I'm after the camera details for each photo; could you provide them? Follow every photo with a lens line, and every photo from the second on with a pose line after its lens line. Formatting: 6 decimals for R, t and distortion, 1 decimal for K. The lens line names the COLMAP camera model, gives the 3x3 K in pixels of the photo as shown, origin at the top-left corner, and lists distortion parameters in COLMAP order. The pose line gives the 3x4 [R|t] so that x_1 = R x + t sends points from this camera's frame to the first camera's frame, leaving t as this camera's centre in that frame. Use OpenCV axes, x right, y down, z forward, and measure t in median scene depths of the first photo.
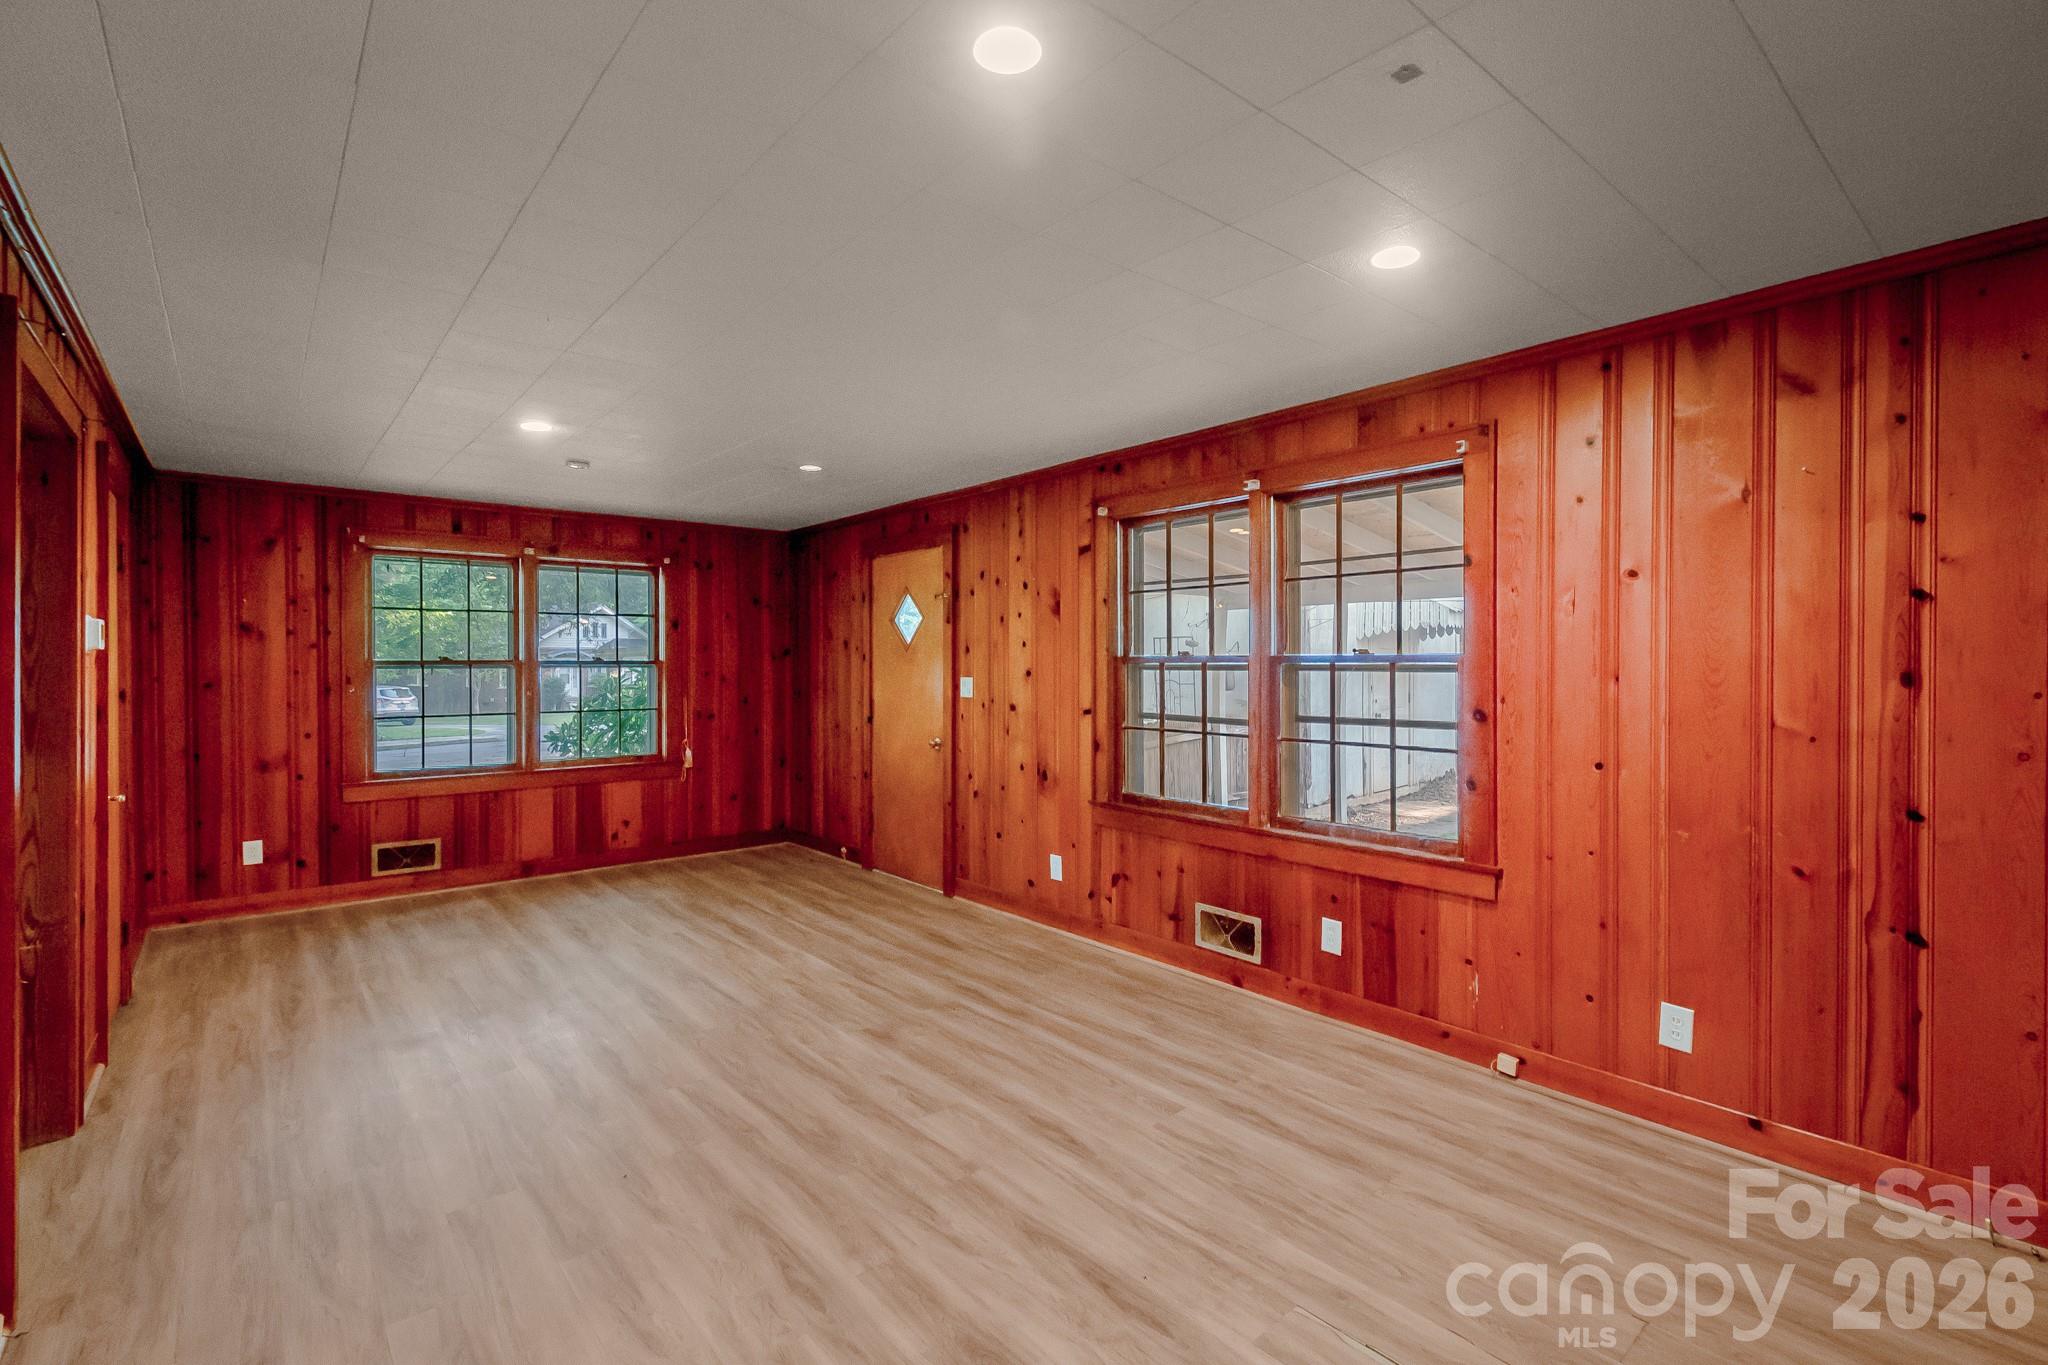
lens RADIAL K [[943.7, 0, 1035.8], [0, 943.7, 658.9], [0, 0, 1]] dist [0.000825, -0.000193]
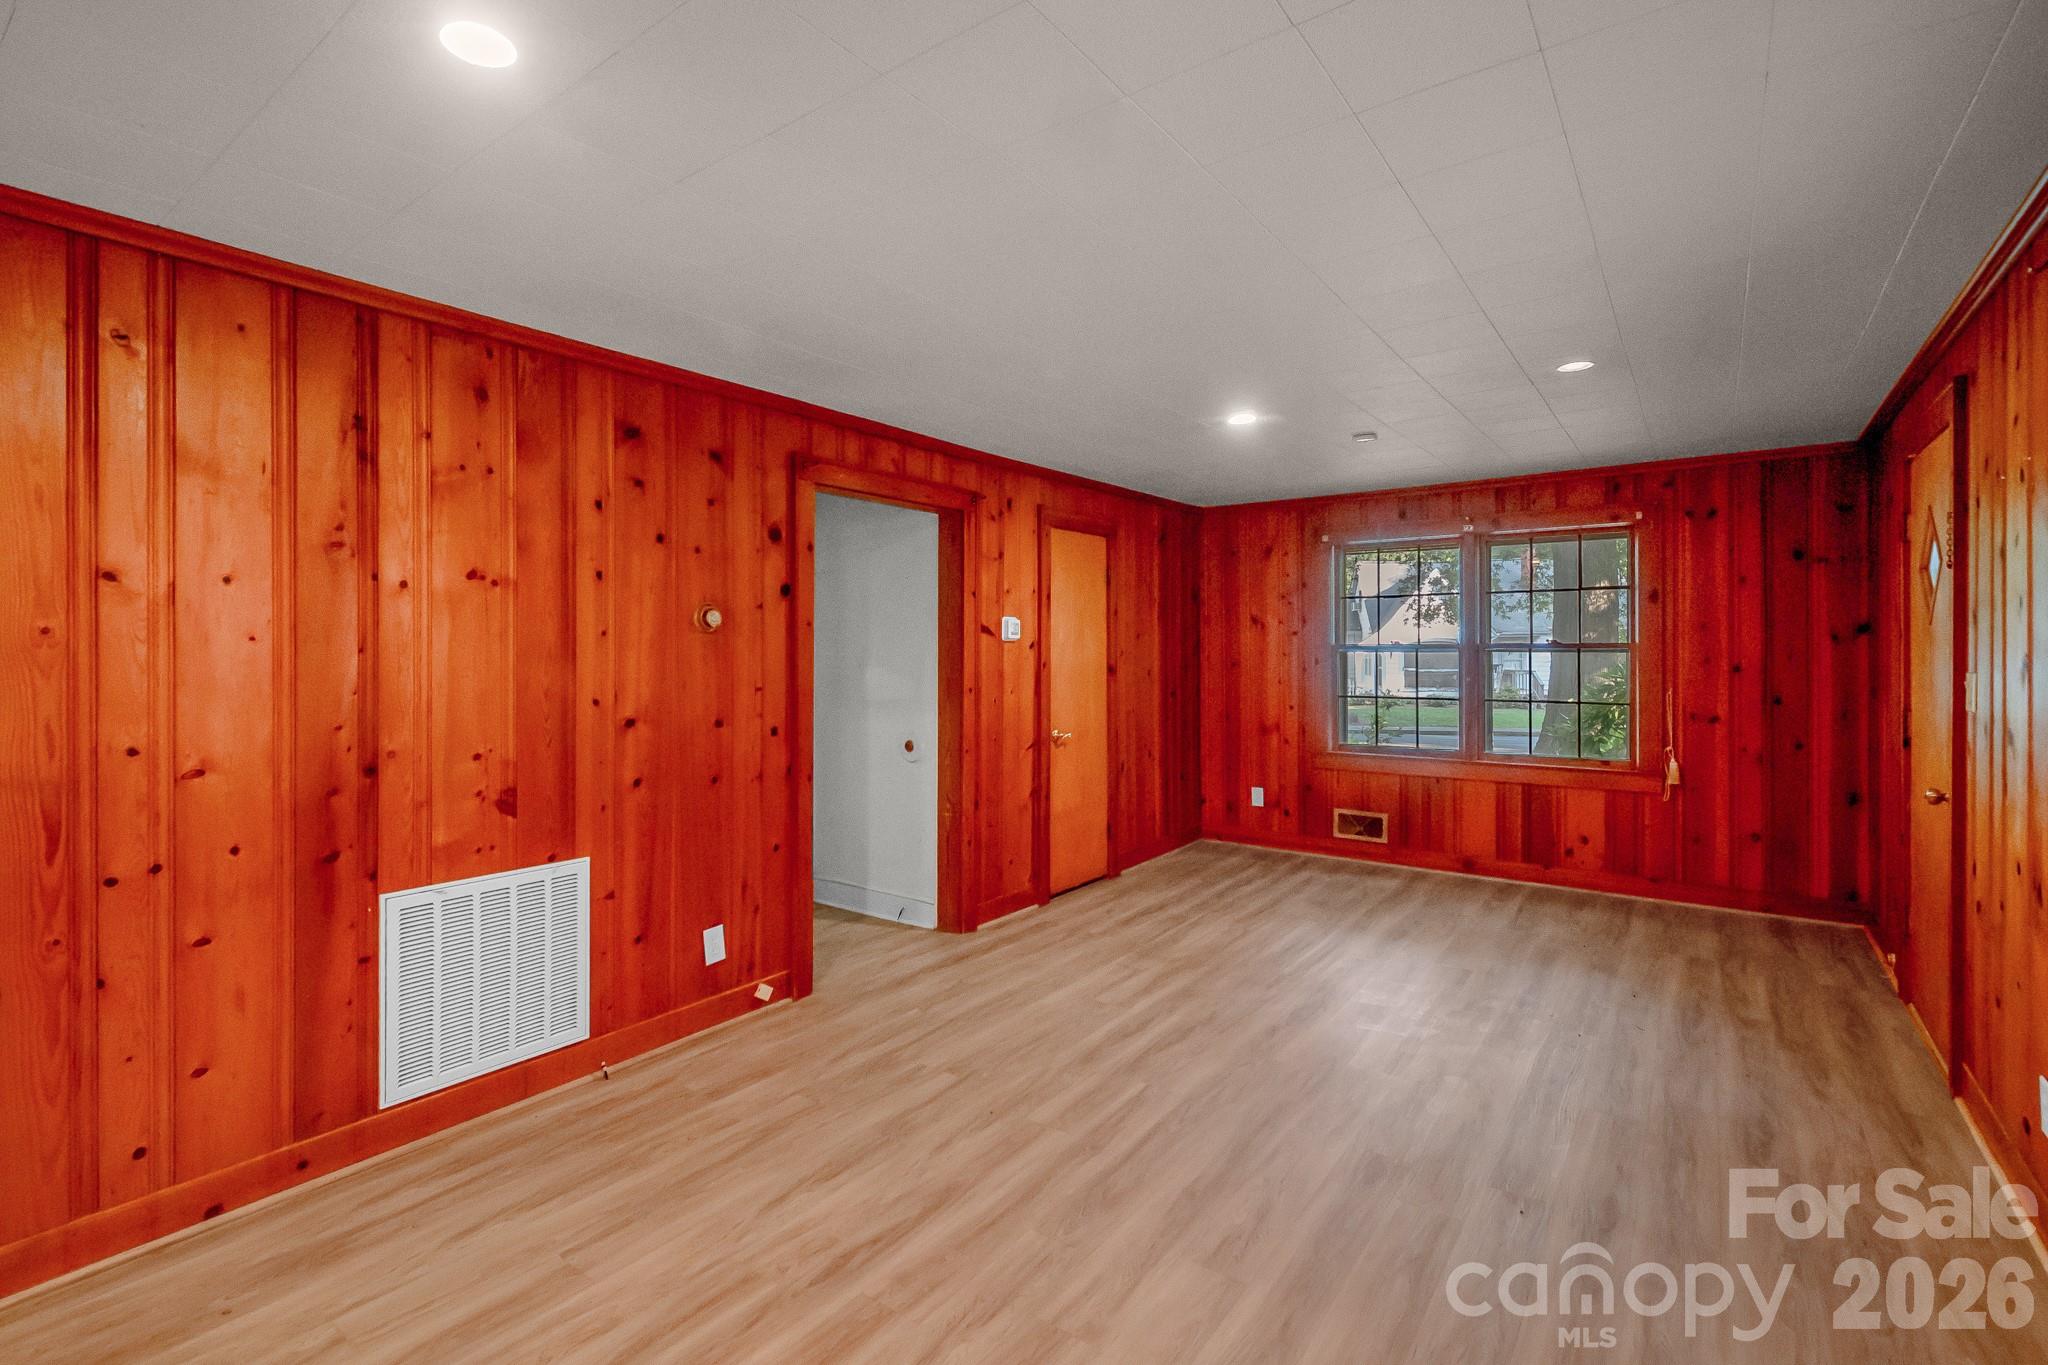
lens RADIAL K [[943.7, 0, 1035.8], [0, 943.7, 658.9], [0, 0, 1]] dist [0.000825, -0.000193]
pose [[0.204788, 0.008970, -0.978765, 0.339571], [0.005329, 0.999933, 0.010279, 0.004792], [0.978792, -0.007321, 0.204727, 0.436240]]
